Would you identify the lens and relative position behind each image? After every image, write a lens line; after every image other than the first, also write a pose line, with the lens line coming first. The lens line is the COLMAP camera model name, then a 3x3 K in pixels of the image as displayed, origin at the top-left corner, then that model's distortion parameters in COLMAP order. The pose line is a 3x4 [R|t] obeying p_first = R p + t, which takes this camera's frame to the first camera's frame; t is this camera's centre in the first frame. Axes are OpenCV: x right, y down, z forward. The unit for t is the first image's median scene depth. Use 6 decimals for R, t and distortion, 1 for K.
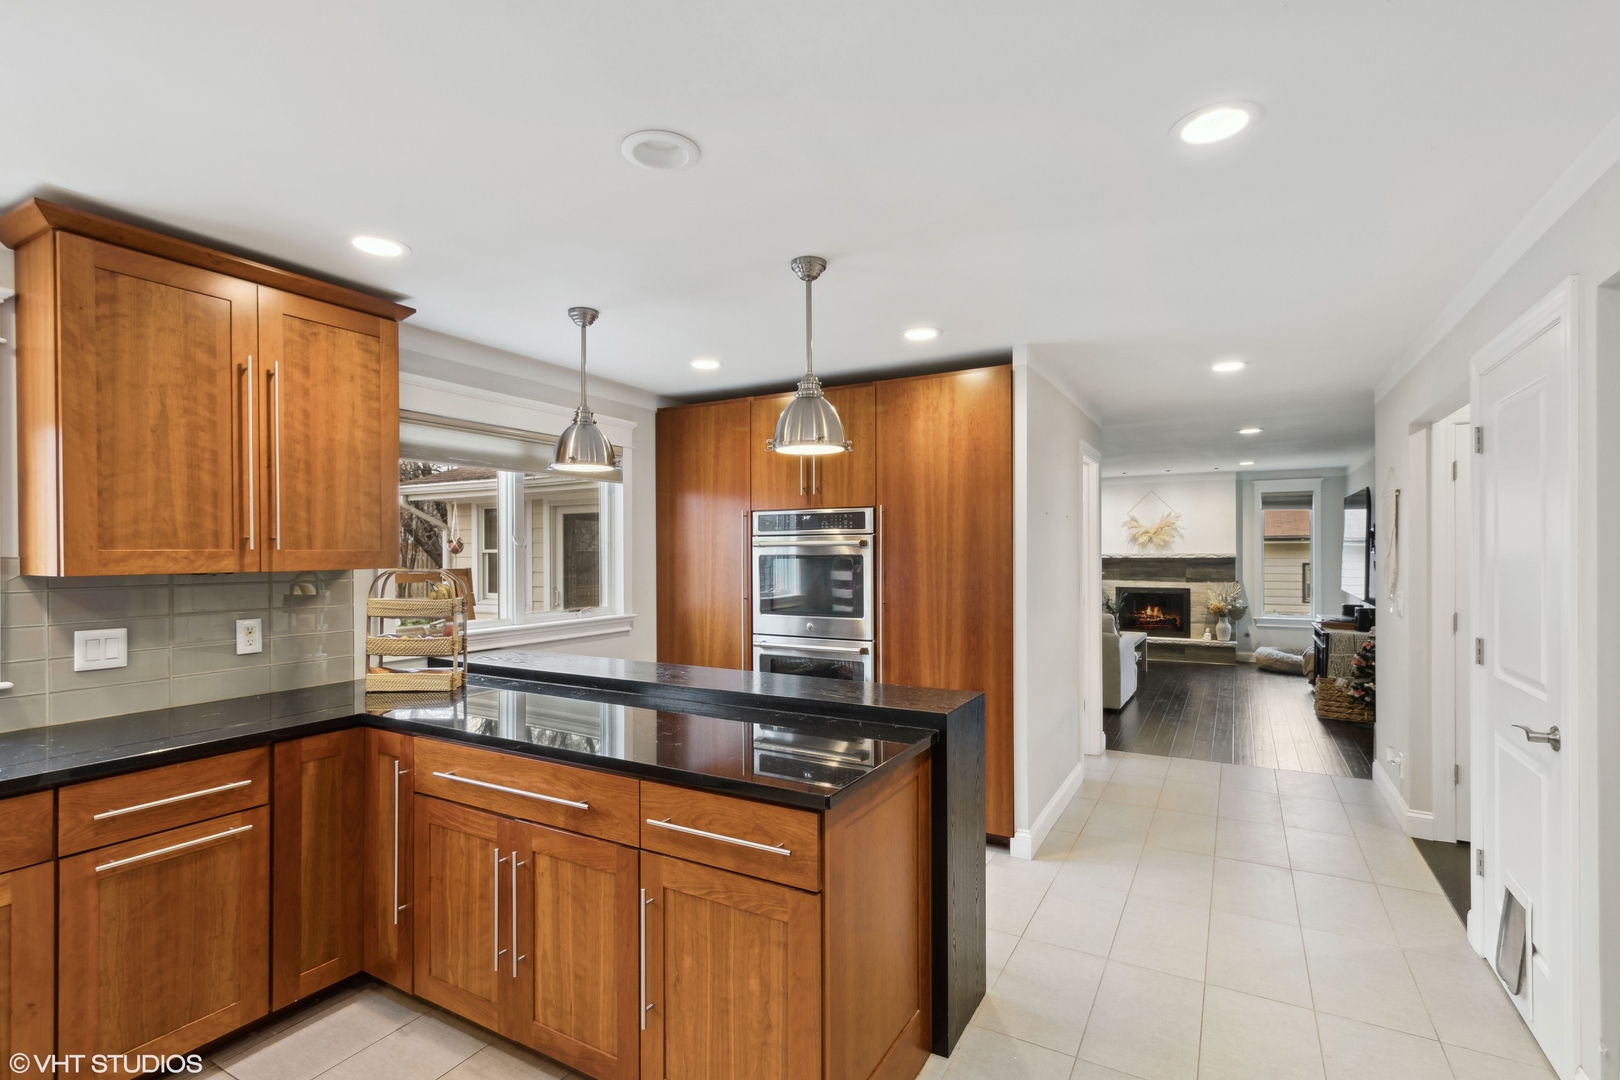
lens RADIAL K [[754.5, 0, 809.2], [0, 754.5, 548.7], [0, 0, 1]] dist [-0.003786, -0.000241]
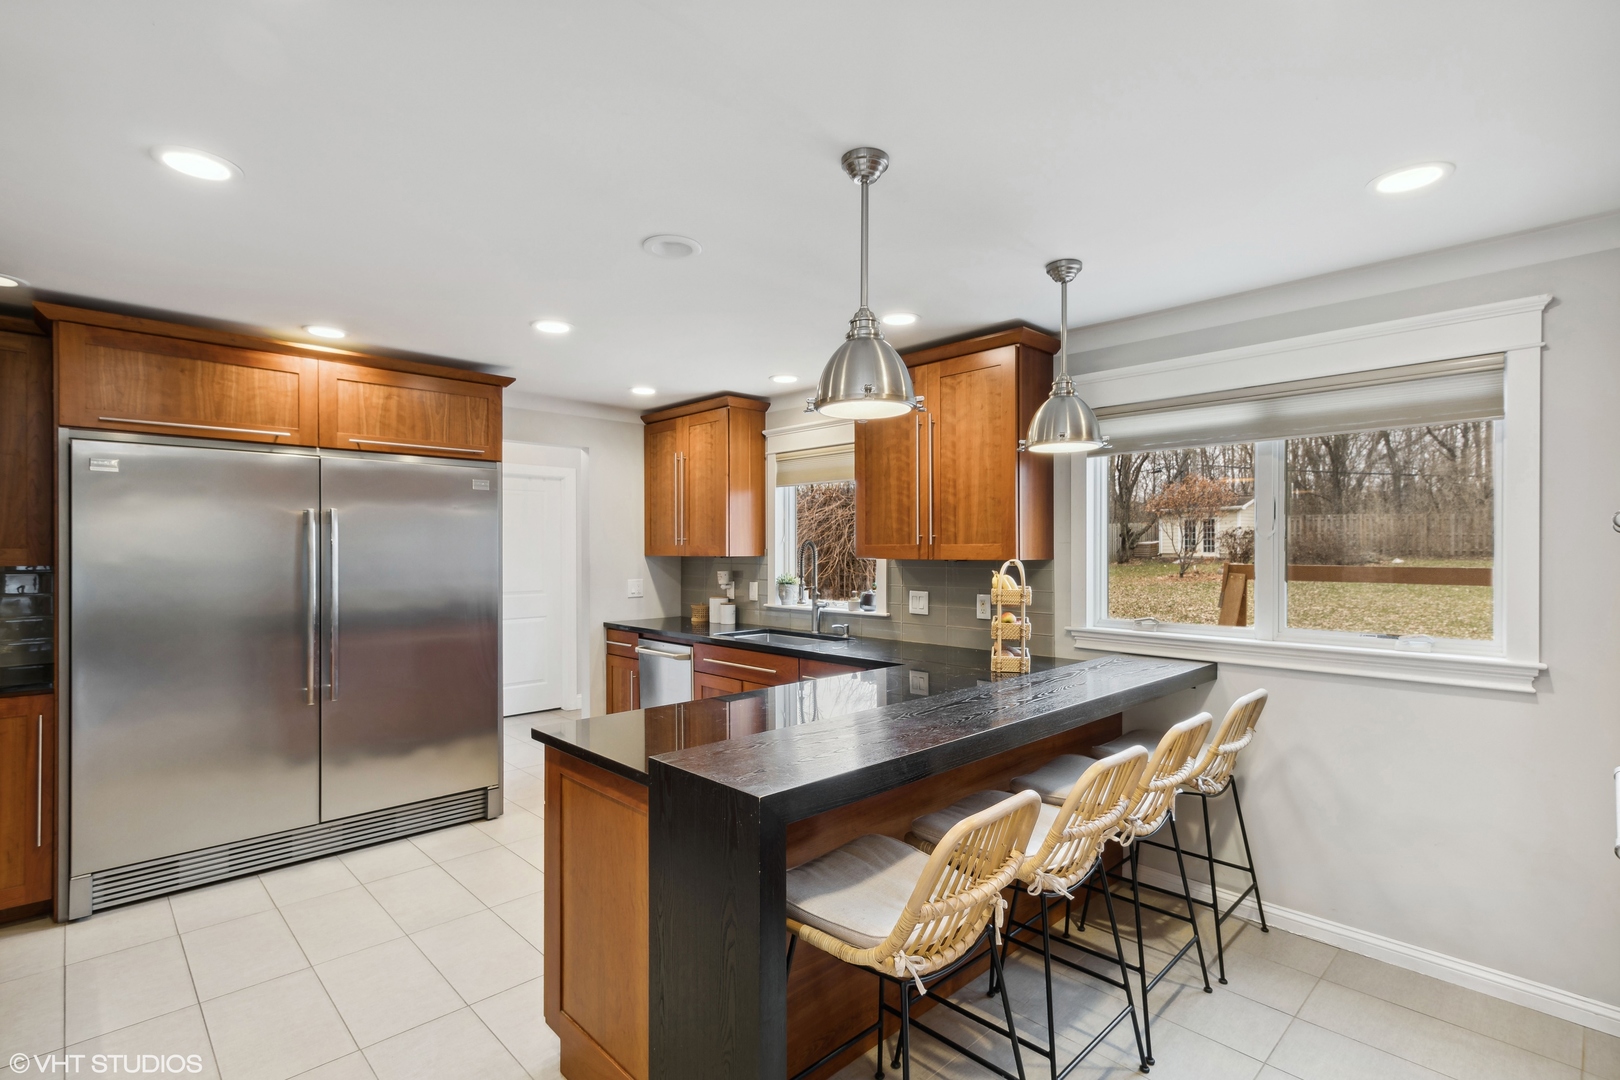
lens RADIAL K [[754.5, 0, 802.3], [0, 754.5, 539.9], [0, 0, 1]] dist [-0.003786, -0.000241]
pose [[-0.278785, -0.007447, -0.960325, 0.772851], [0.004159, 0.999951, -0.008961, 0.004579], [0.960345, -0.006492, -0.278740, 1.206248]]
